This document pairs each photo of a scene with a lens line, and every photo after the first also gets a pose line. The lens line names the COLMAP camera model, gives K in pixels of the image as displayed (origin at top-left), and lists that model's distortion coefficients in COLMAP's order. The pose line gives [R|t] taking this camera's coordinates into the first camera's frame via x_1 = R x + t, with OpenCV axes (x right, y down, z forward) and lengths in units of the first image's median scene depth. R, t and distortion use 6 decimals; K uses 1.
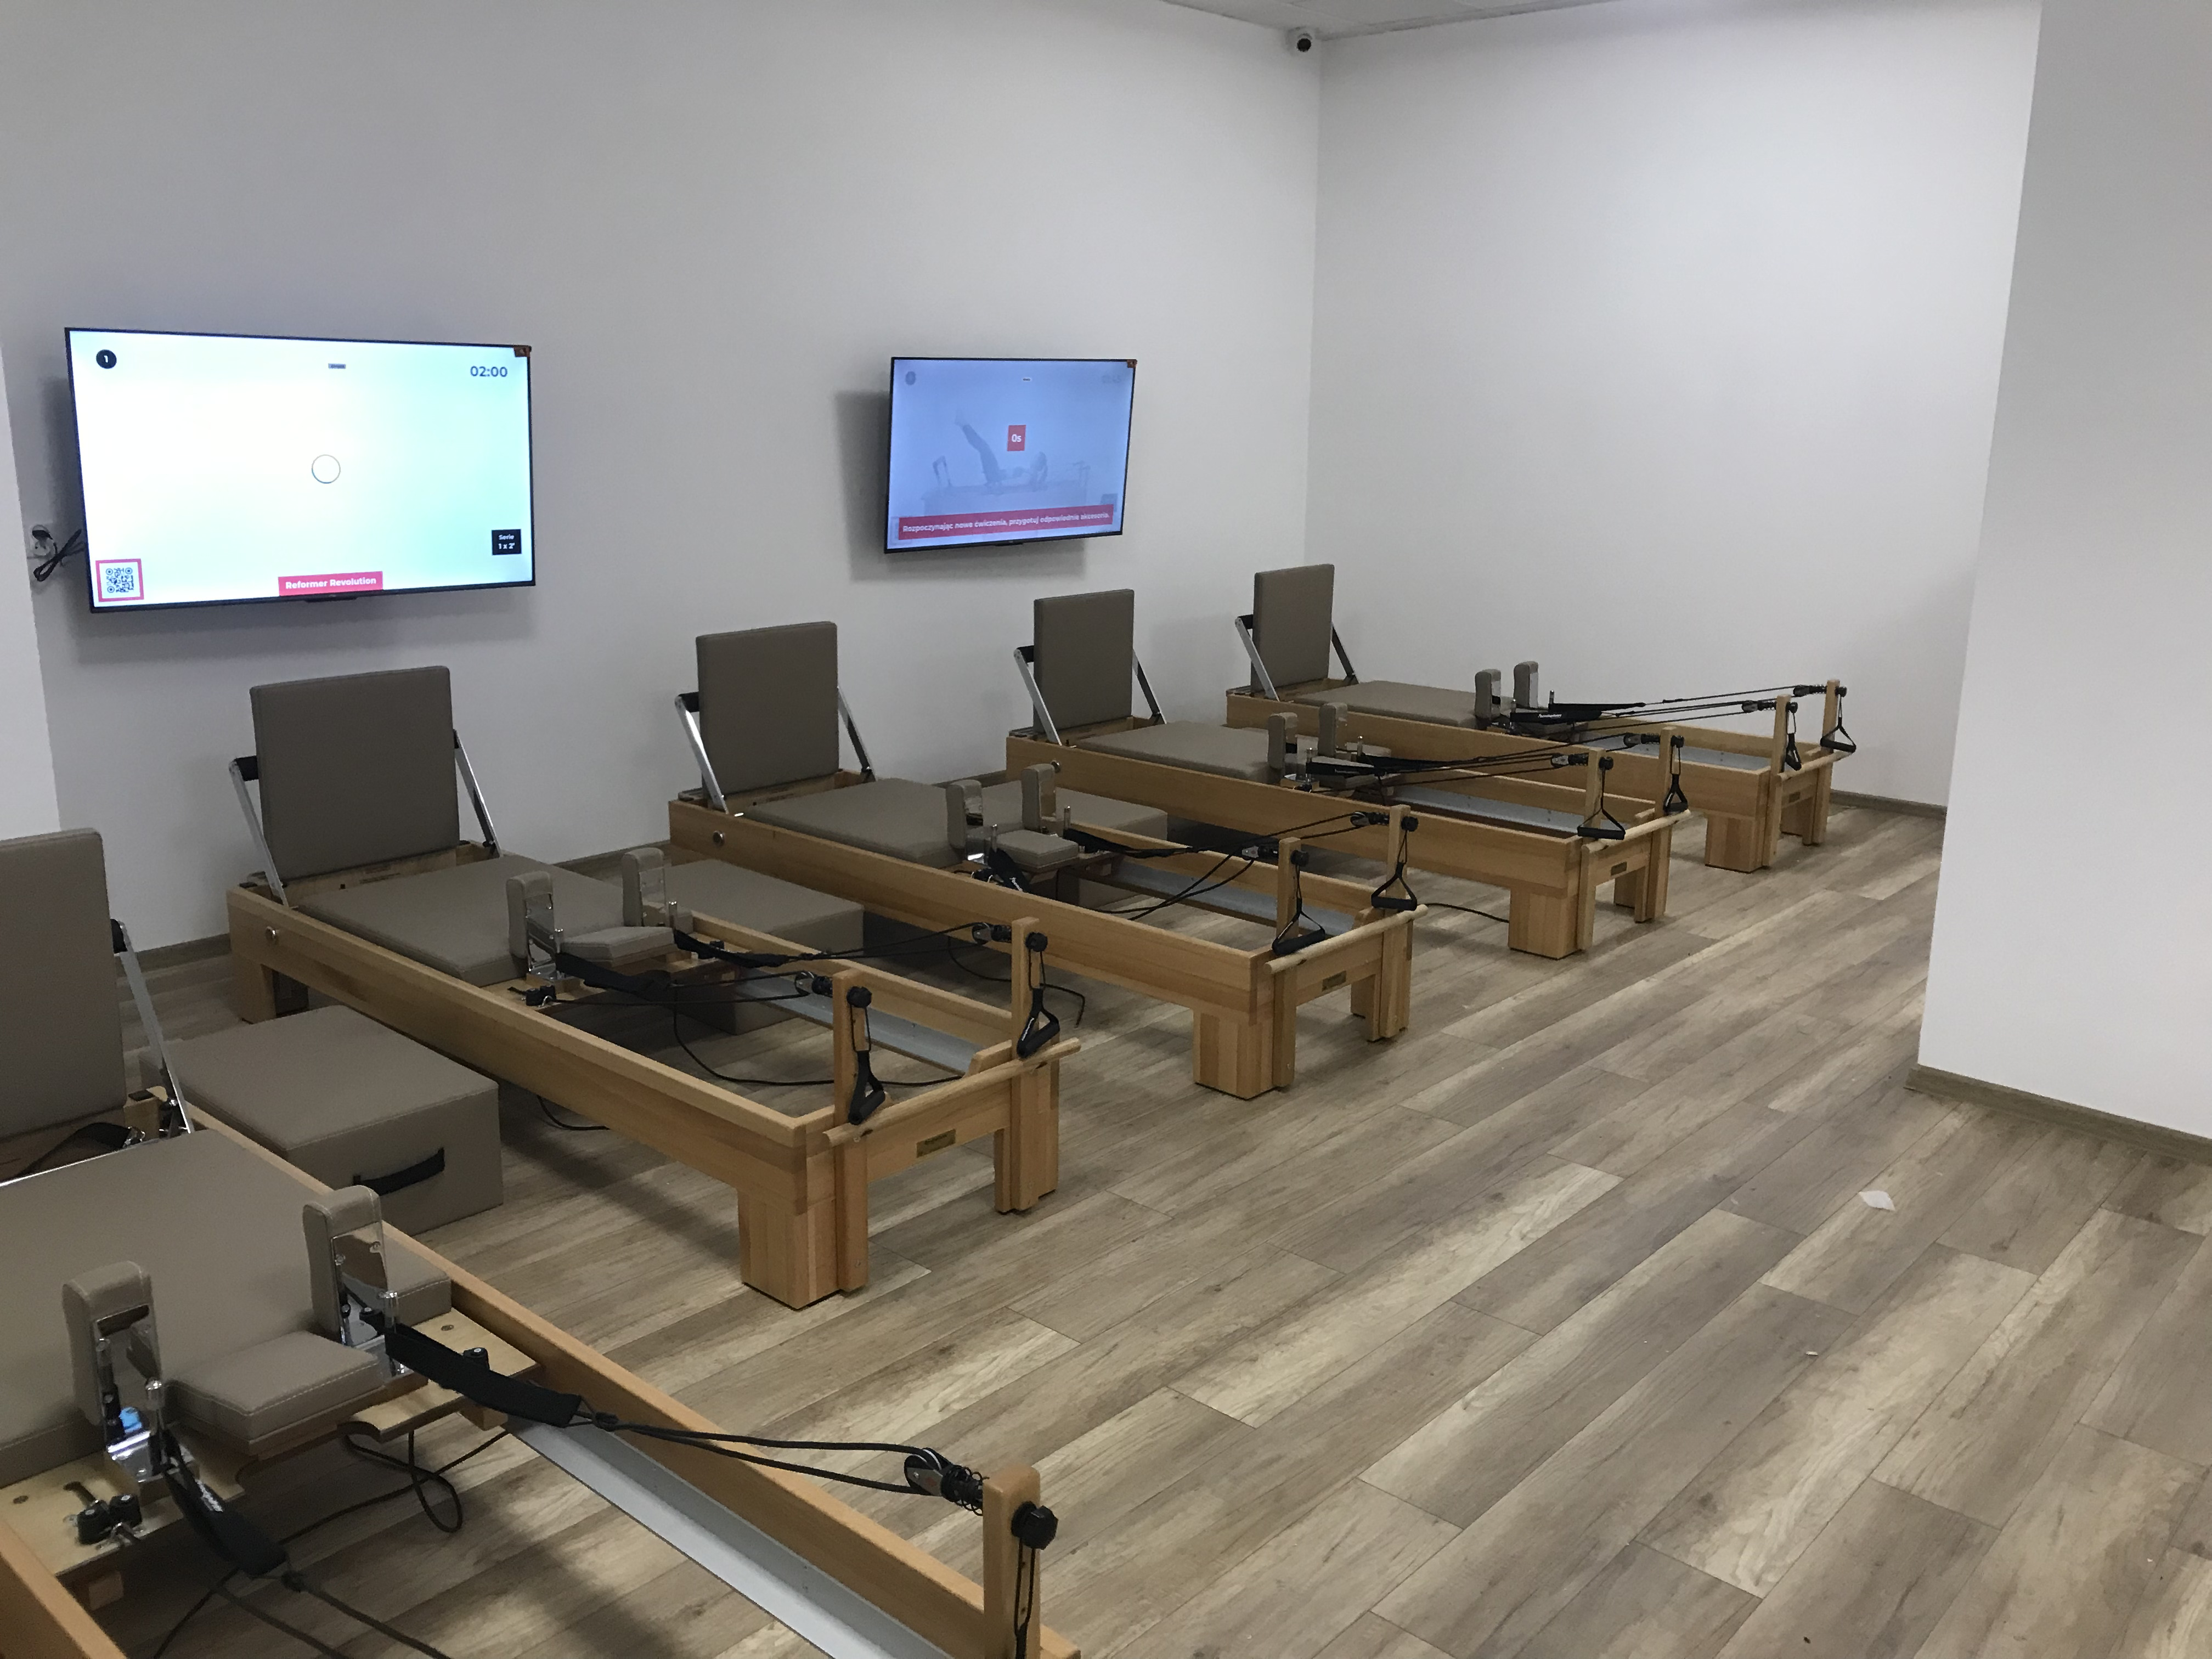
lens RADIAL K [[1797.3, 0, 1072.7], [0, 1797.3, 811.4], [0, 0, 1]] dist [0.035806, -0.009567]
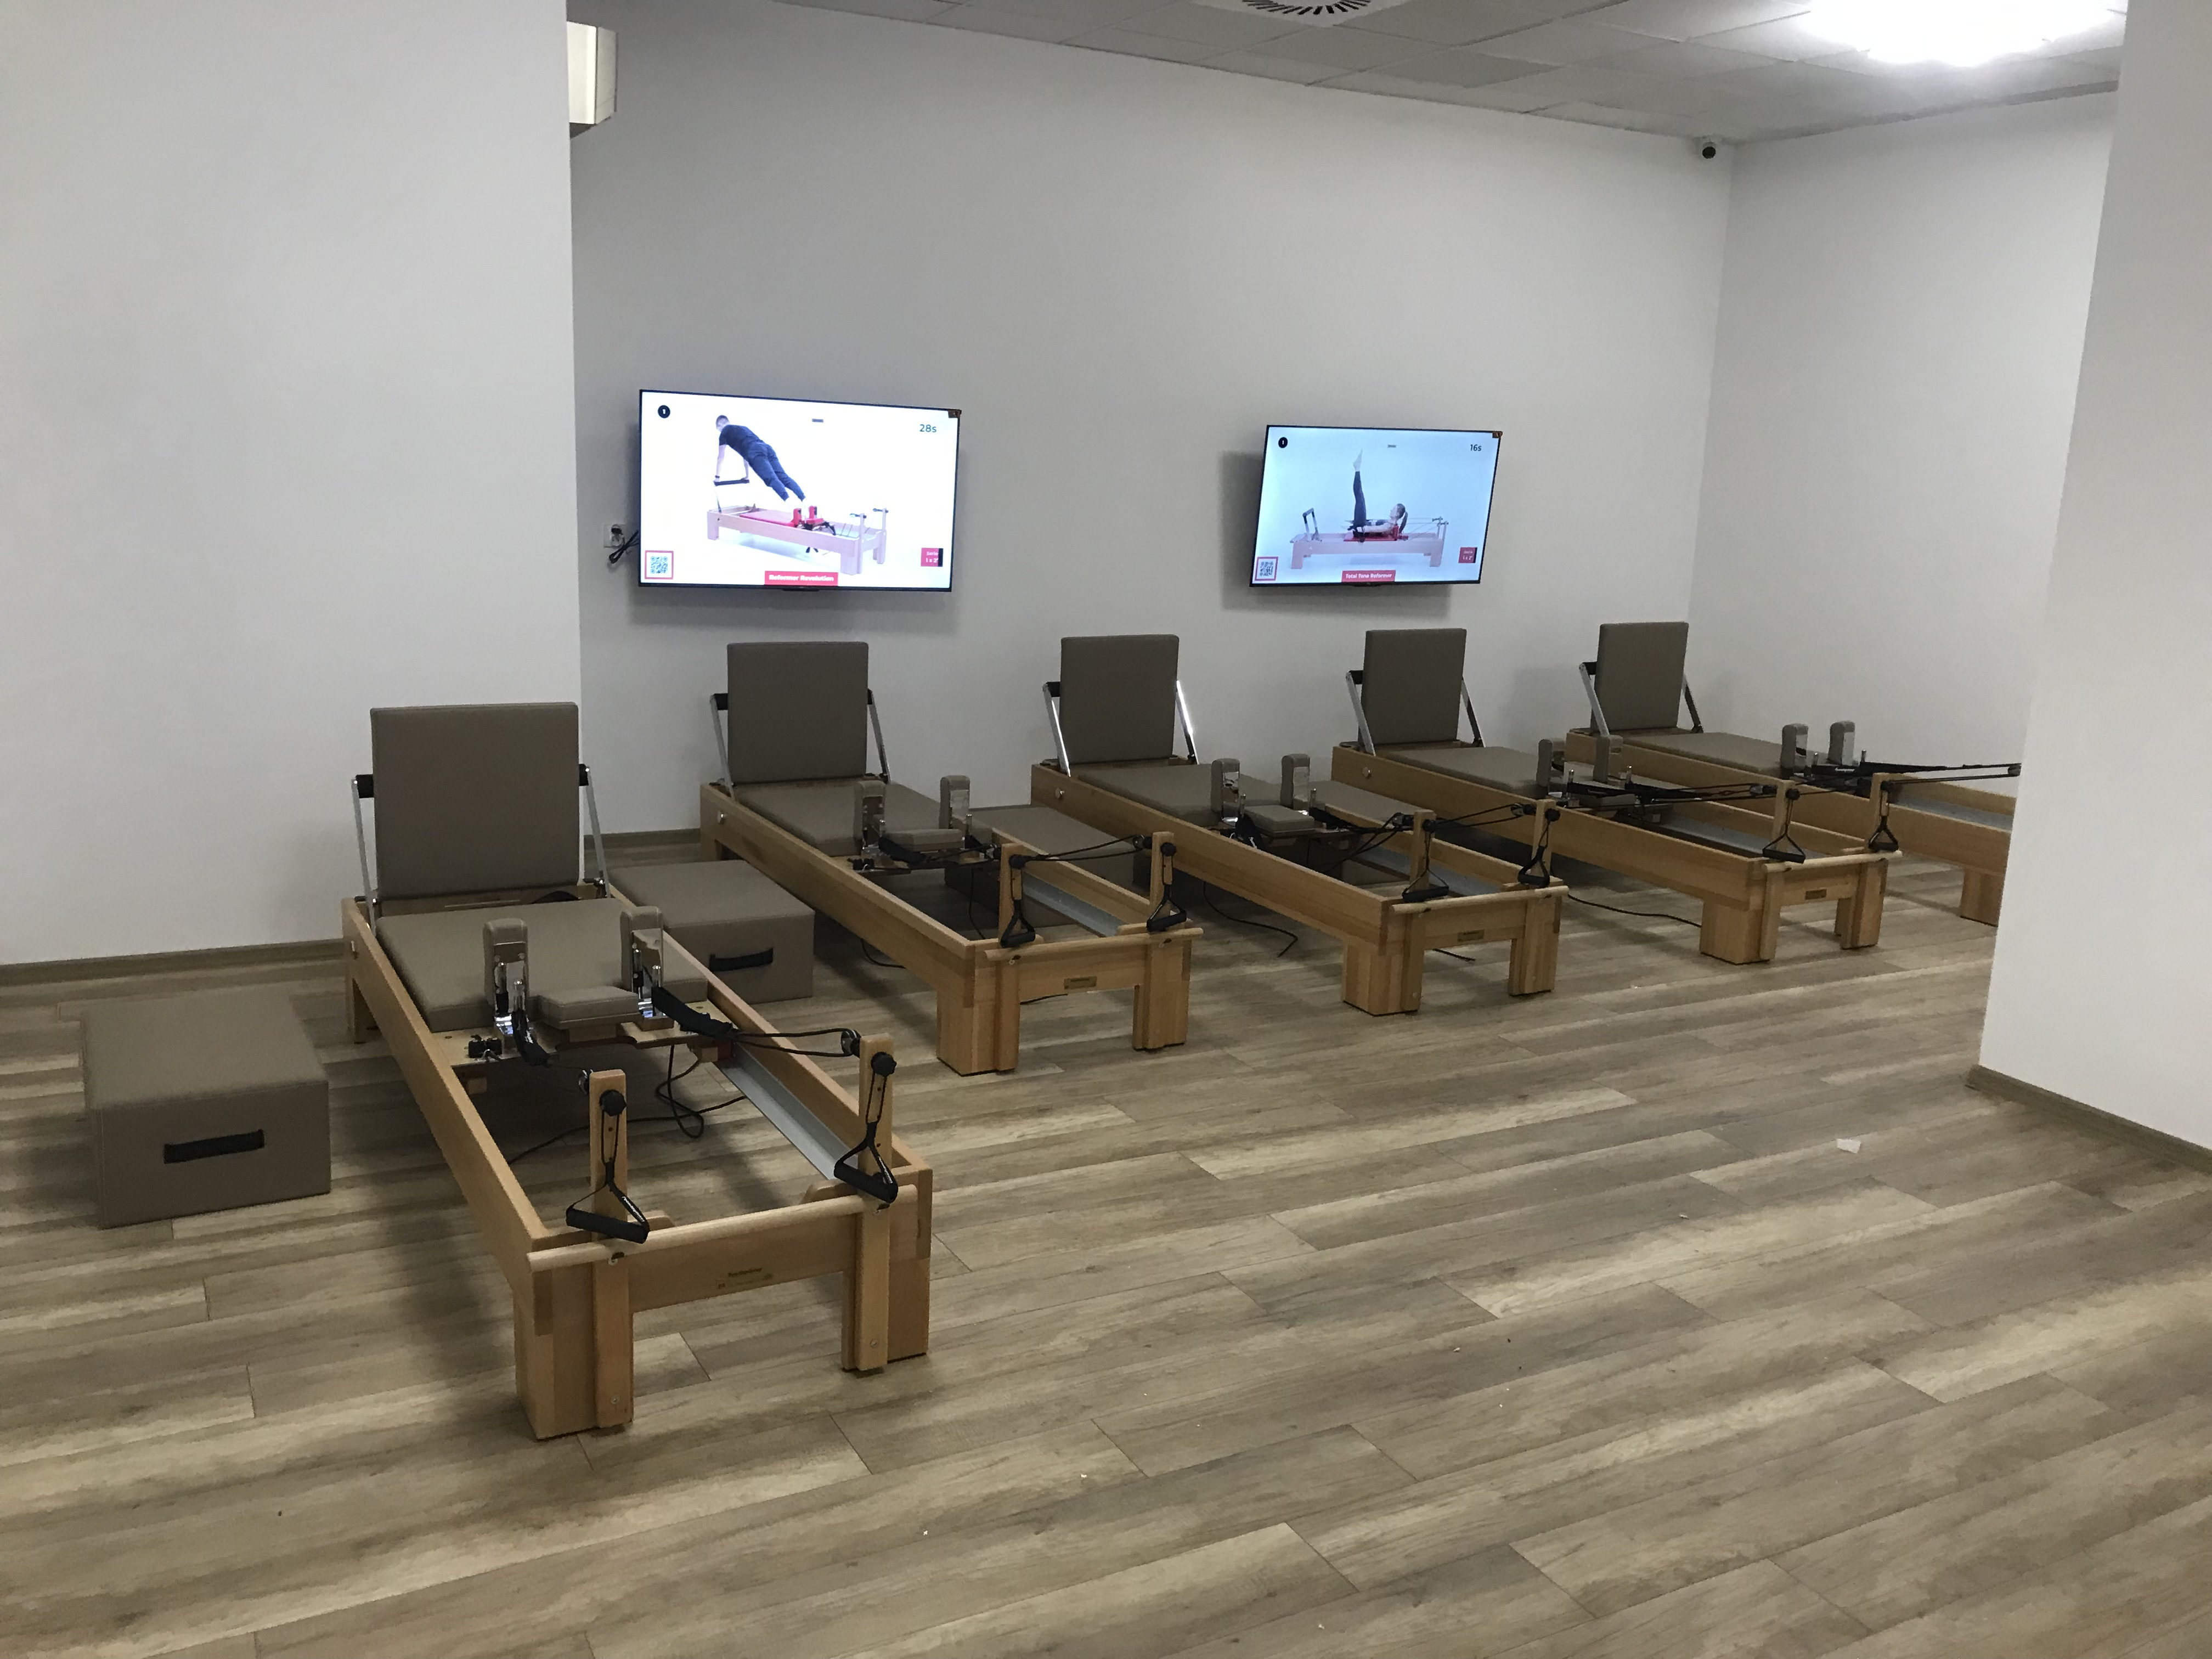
lens RADIAL K [[1800.2, 0, 1106.0], [0, 1800.2, 829.5], [0, 0, 1]] dist [0.136888, -0.263069]
pose [[0.945804, 0.096483, -0.310075, 0.288398], [-0.104795, 0.994441, -0.010219, 0.061121], [0.307365, 0.042159, 0.950657, -0.262307]]
